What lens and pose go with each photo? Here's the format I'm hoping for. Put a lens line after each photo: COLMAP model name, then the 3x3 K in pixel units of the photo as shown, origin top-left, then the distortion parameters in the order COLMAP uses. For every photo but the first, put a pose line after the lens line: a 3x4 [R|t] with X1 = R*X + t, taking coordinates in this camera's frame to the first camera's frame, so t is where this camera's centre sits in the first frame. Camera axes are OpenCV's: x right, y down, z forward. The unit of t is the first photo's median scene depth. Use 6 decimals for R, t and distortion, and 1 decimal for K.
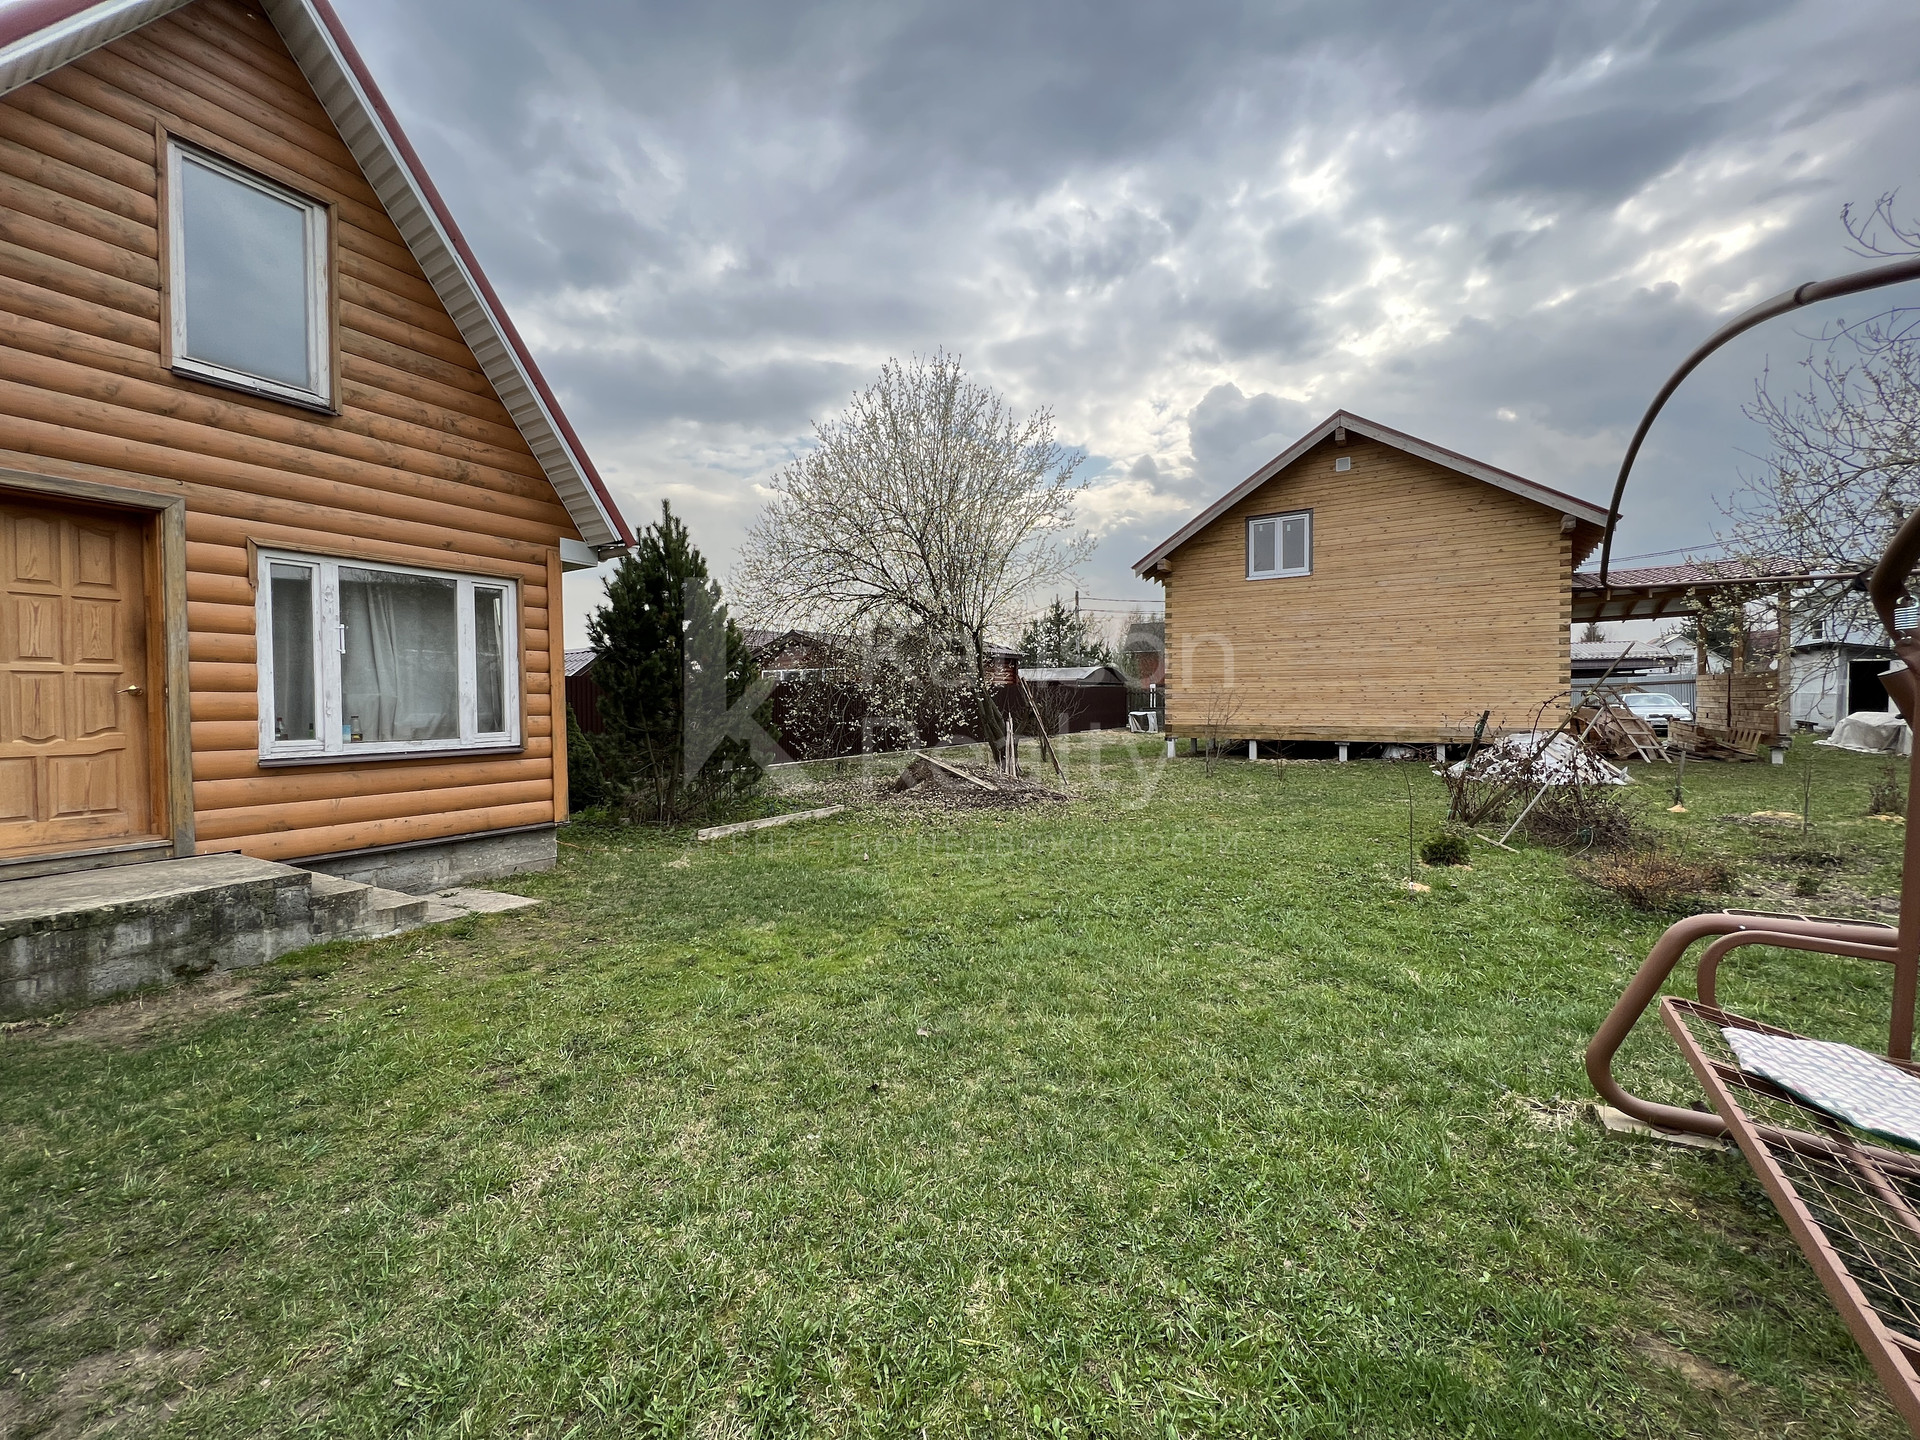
lens RADIAL K [[764.5, 0, 956.1], [0, 764.5, 716.7], [0, 0, 1]] dist [-0.004122, 0.000377]
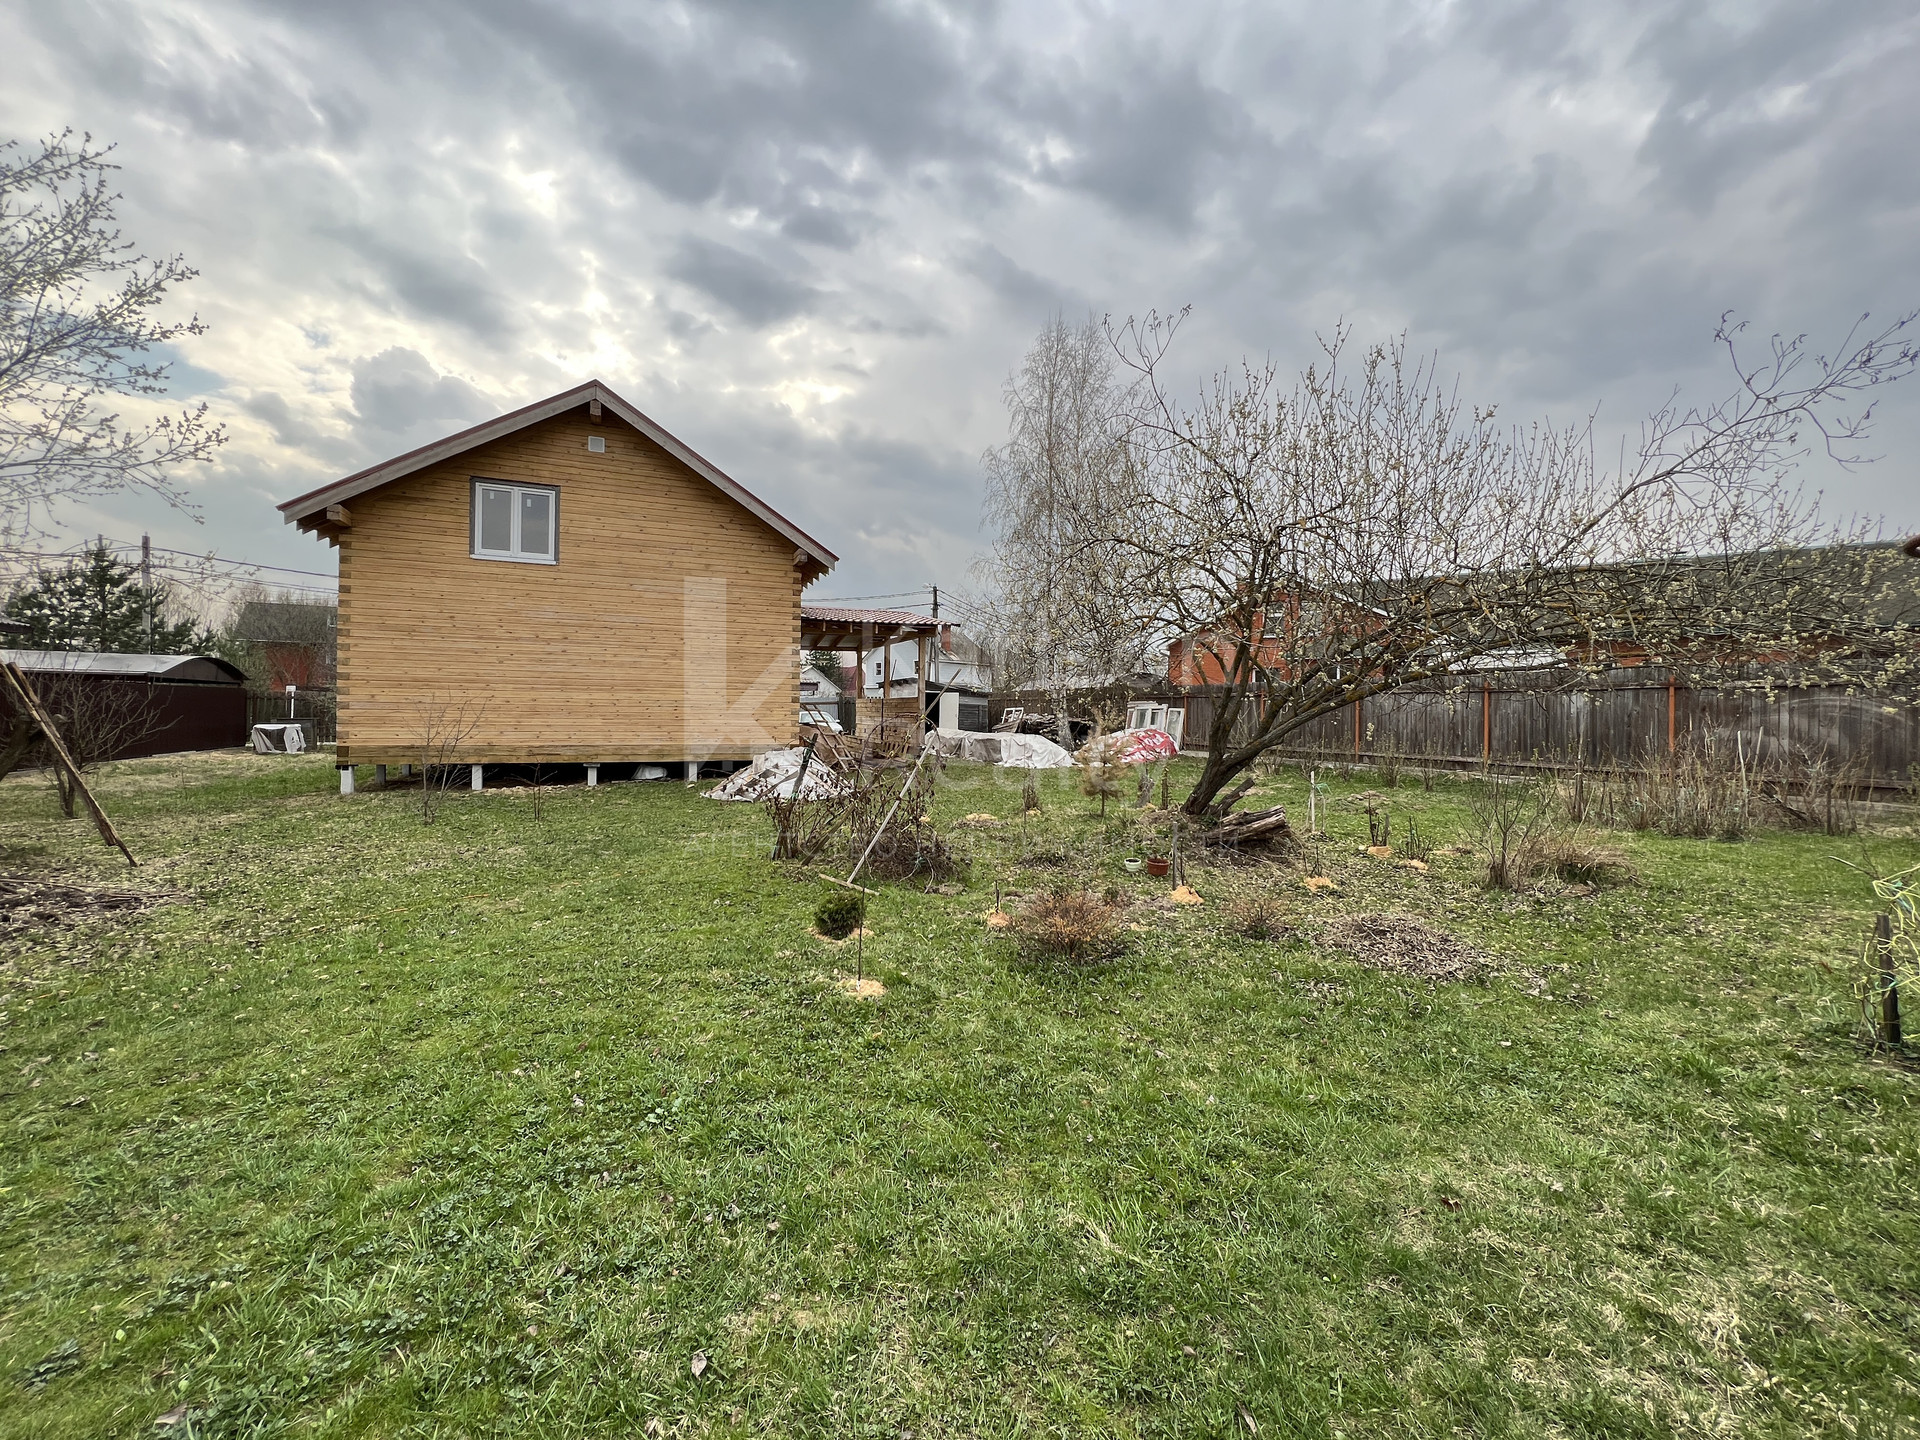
lens RADIAL K [[764.5, 0, 958.7], [0, 764.5, 713.1], [0, 0, 1]] dist [-0.004122, 0.000377]
pose [[0.566587, 0.016998, 0.823826, 0.028952], [-0.000169, 0.999790, -0.020513, -0.006194], [-0.824002, 0.011483, 0.566471, 0.172855]]
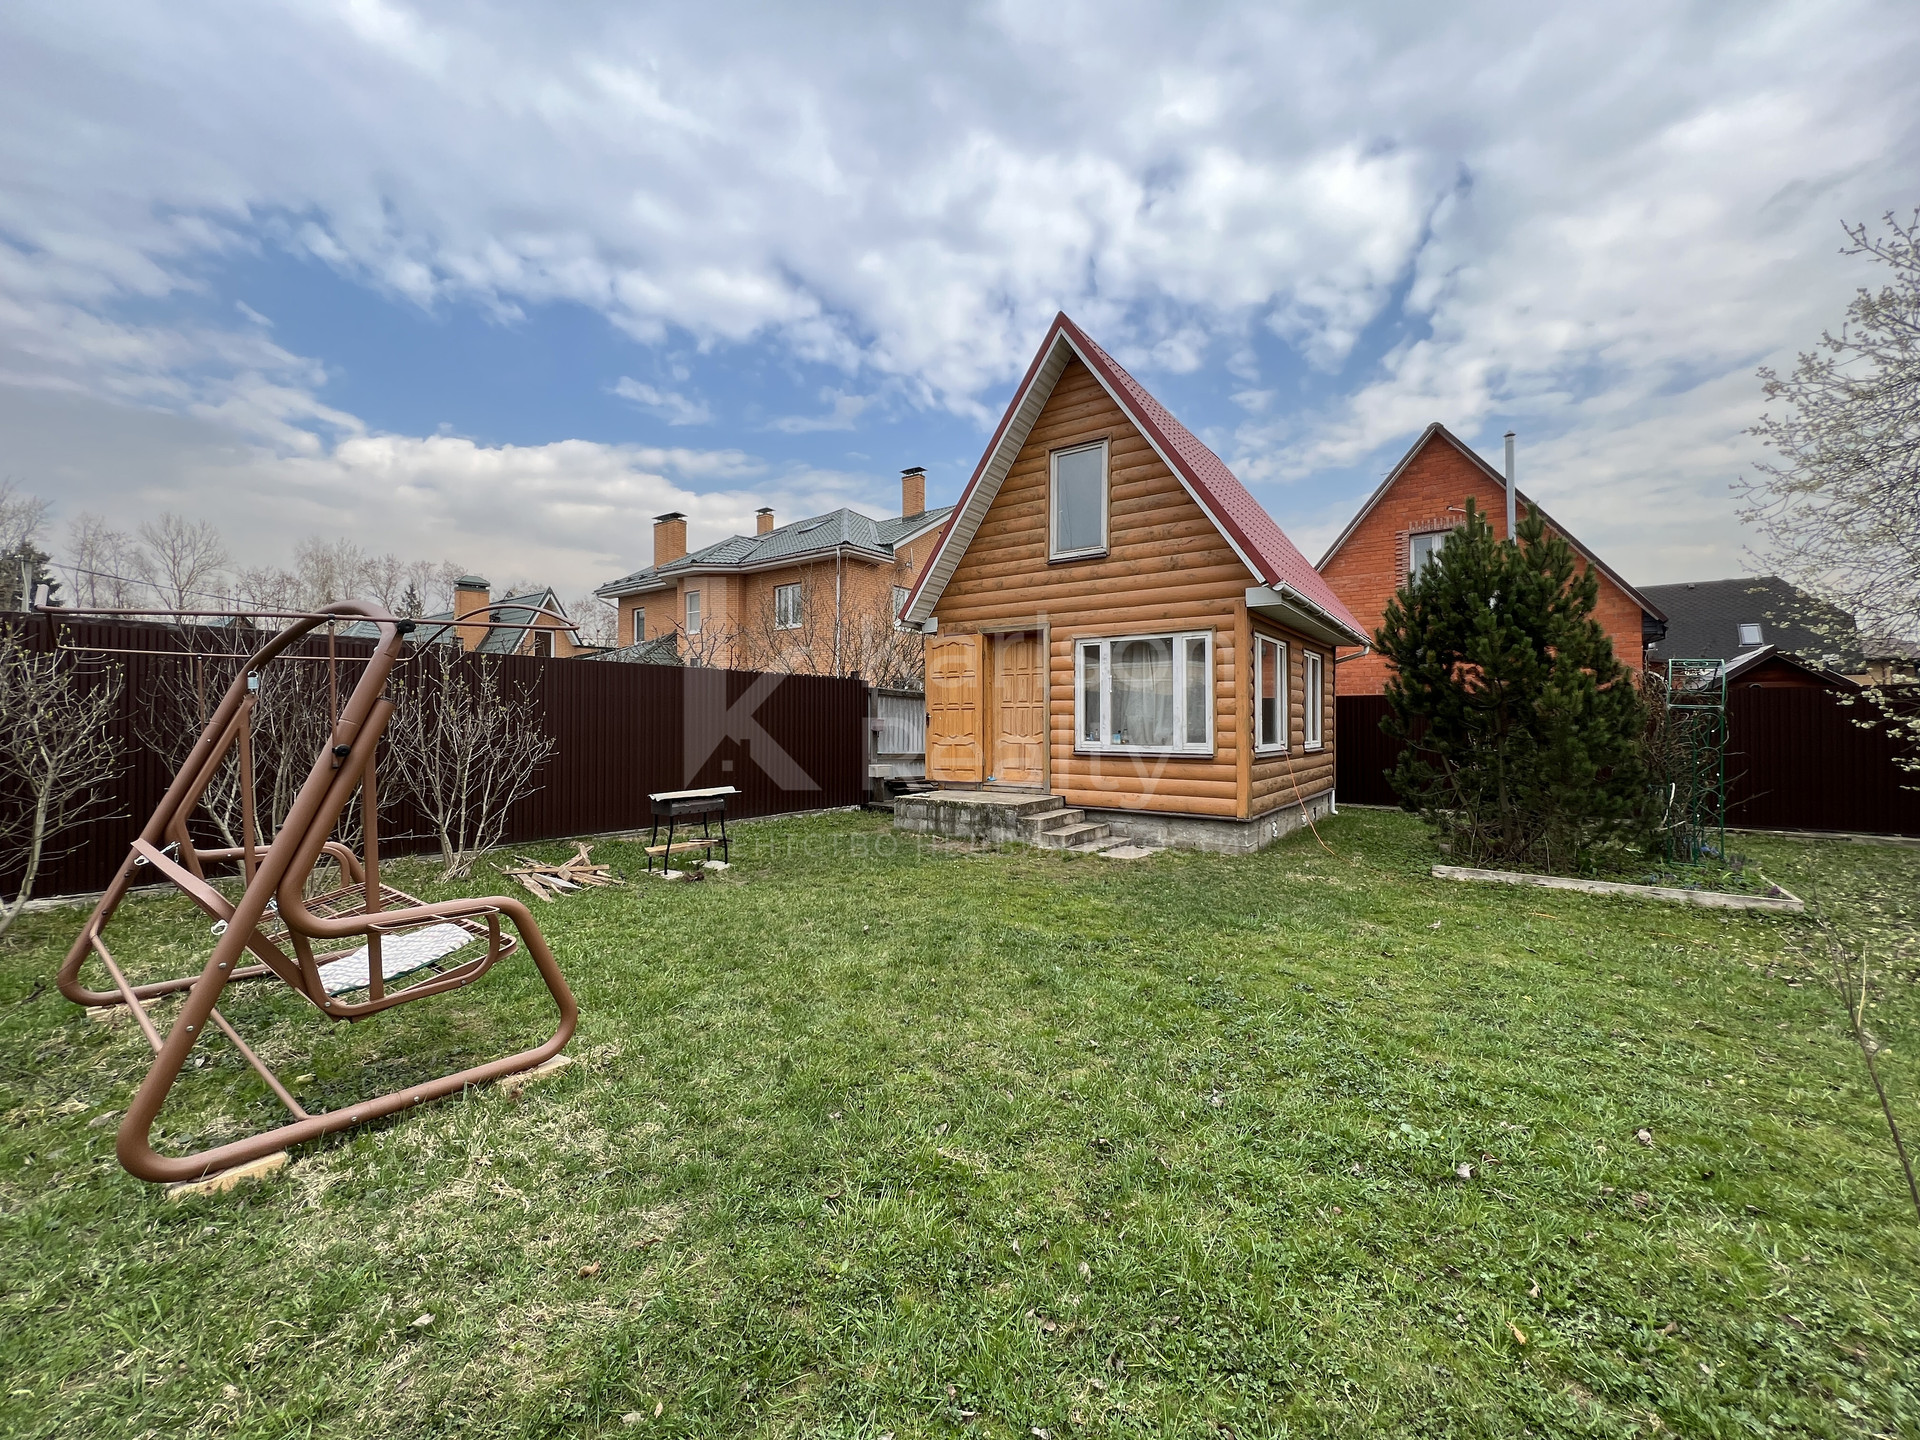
lens RADIAL K [[764.5, 0, 953.4], [0, 764.5, 711.5], [0, 0, 1]] dist [-0.004122, 0.000377]
pose [[-0.081338, -0.006665, -0.996664, 0.290782], [-0.021653, 0.999753, -0.004919, -0.007162], [0.996451, 0.021181, -0.081462, 0.244325]]
